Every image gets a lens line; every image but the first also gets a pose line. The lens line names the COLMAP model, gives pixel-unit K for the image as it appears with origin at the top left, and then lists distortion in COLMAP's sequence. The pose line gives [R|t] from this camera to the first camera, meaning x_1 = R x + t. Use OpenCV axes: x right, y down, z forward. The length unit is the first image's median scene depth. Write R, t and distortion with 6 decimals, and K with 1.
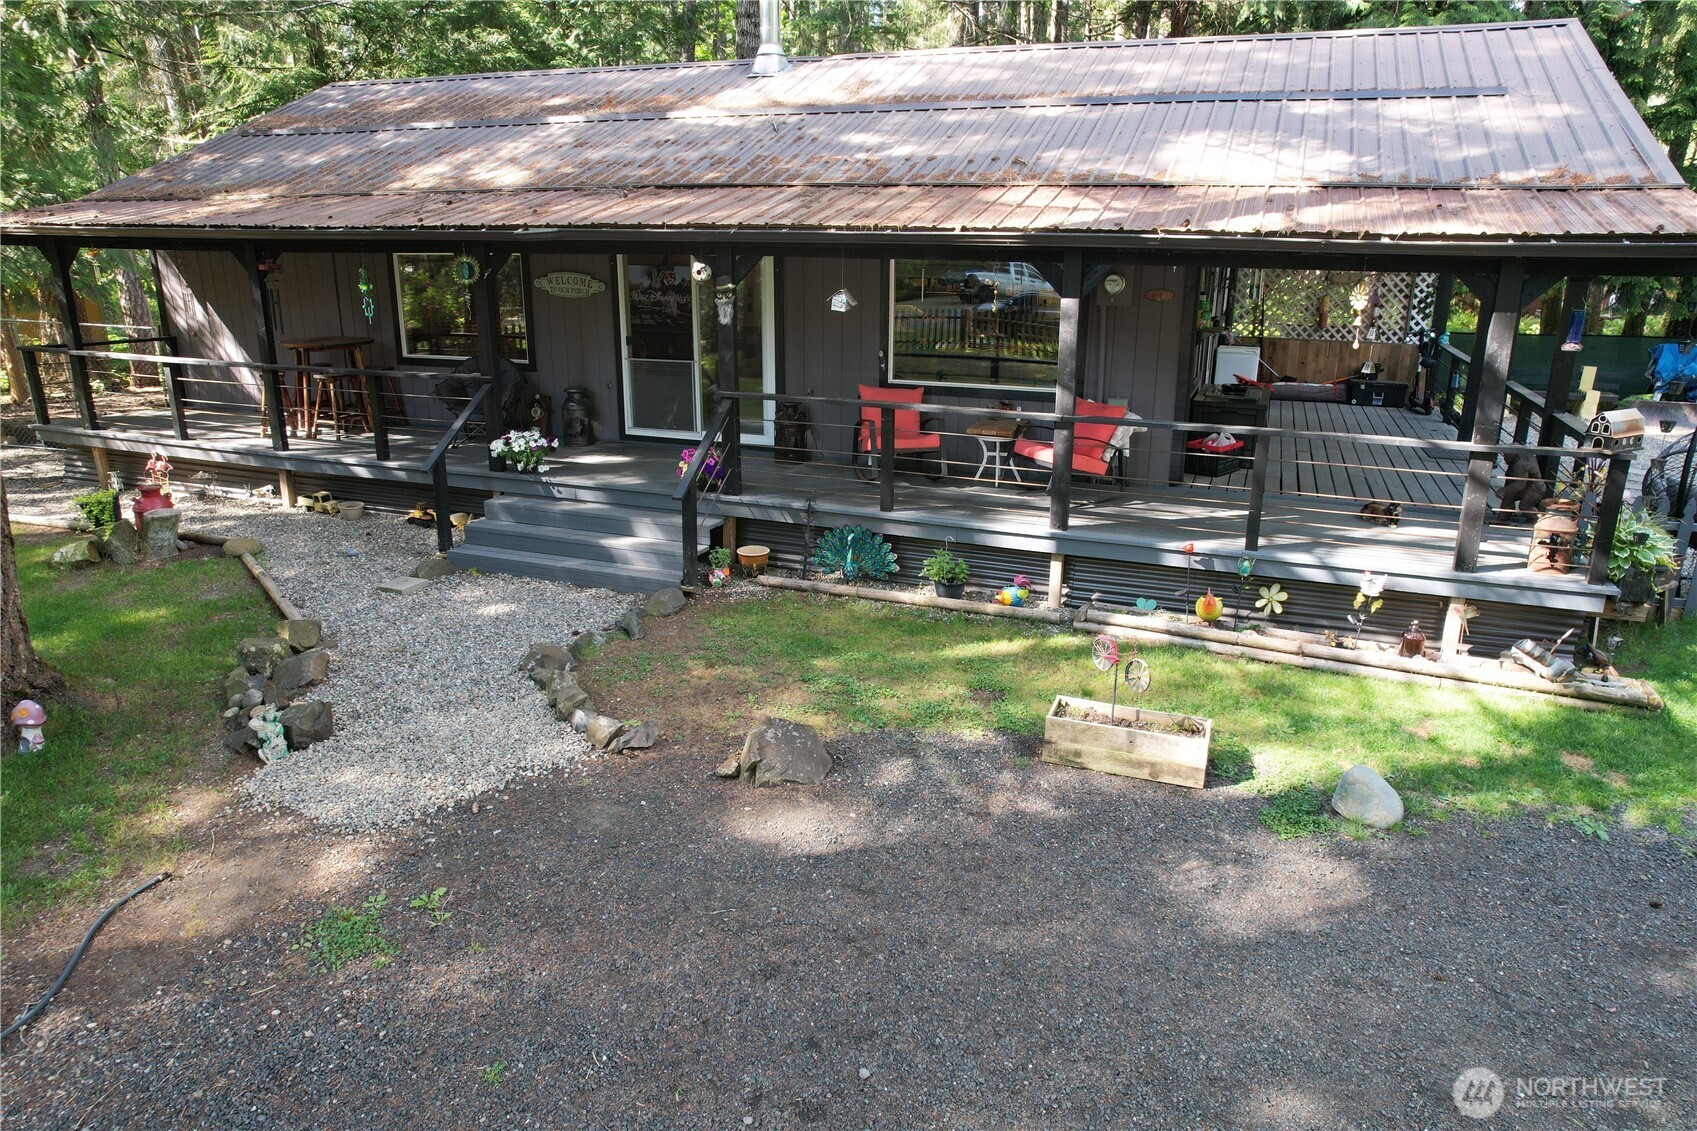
lens RADIAL K [[1084.6, 0, 848.5], [0, 1084.6, 565.5], [0, 0, 1]] dist [-0.000095, 0.000081]
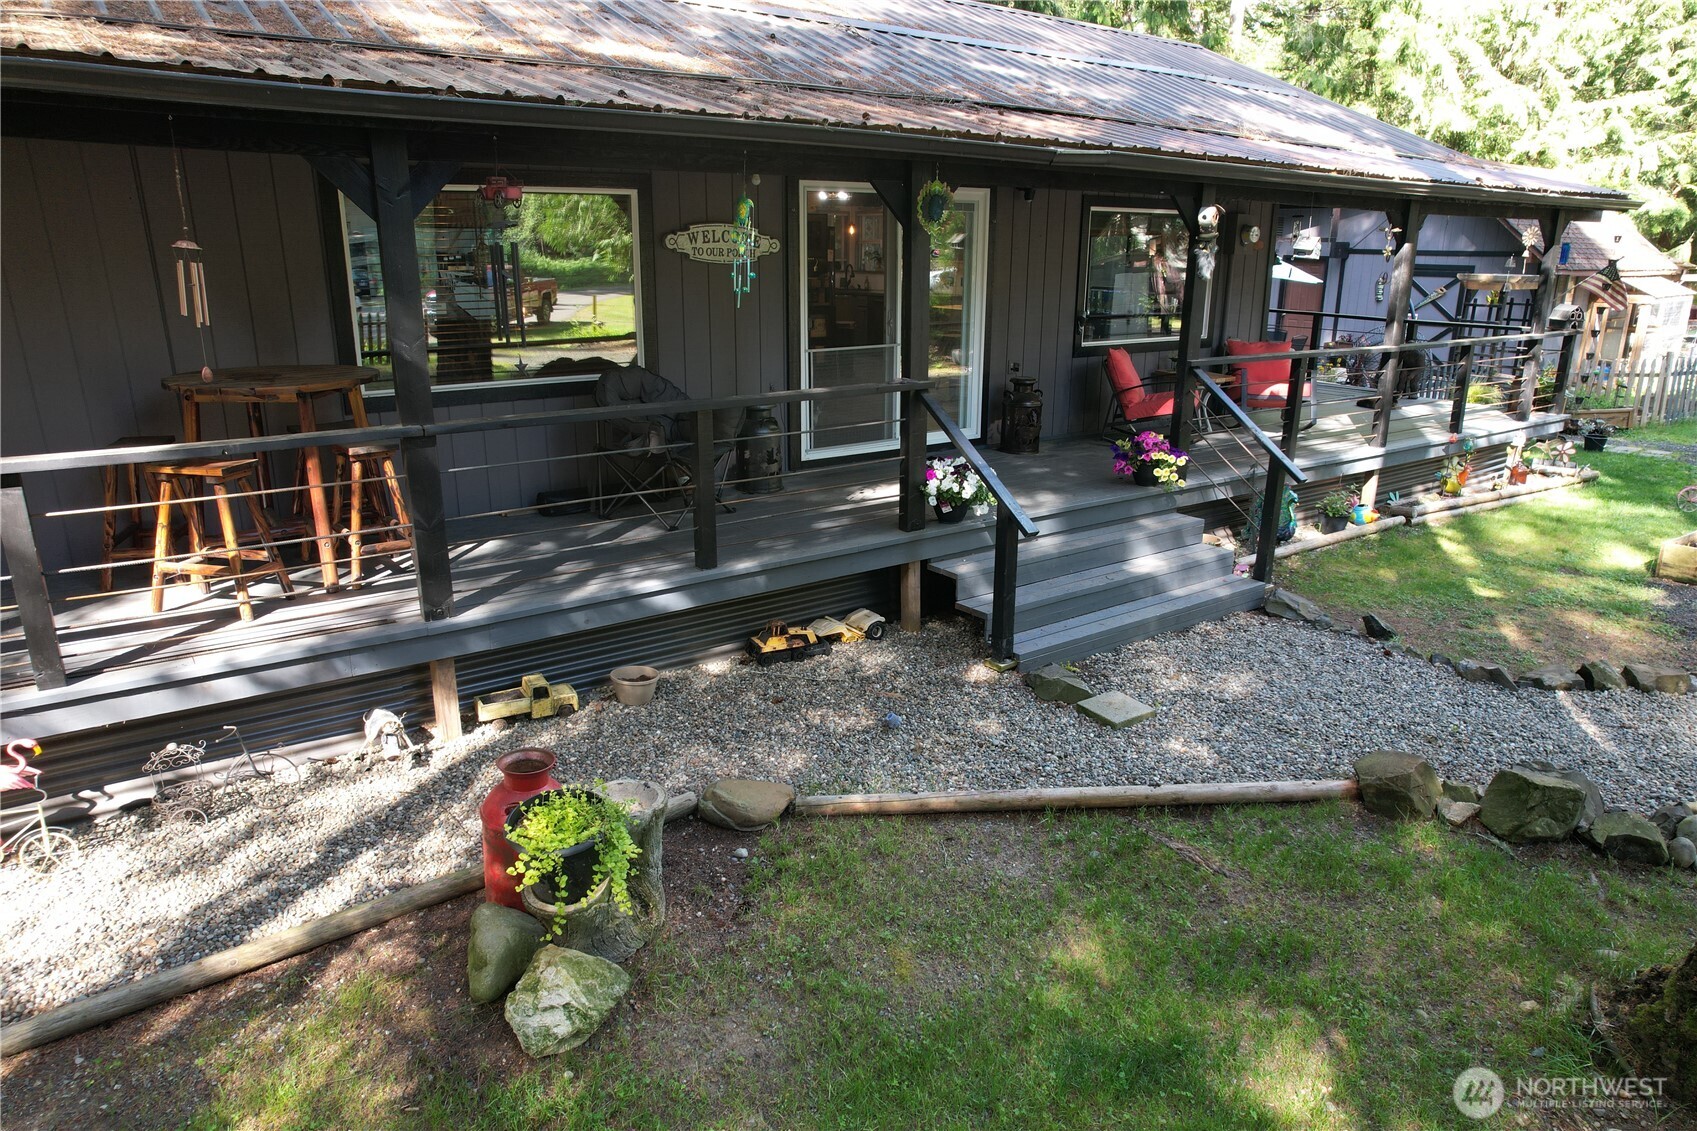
lens RADIAL K [[1084.6, 0, 848.5], [0, 1084.6, 565.5], [0, 0, 1]] dist [-0.000095, 0.000081]
pose [[0.515875, -0.235540, 0.823646, -0.801868], [0.238581, 0.962922, 0.125939, -0.143150], [-0.822771, 0.131537, 0.552943, 0.627117]]
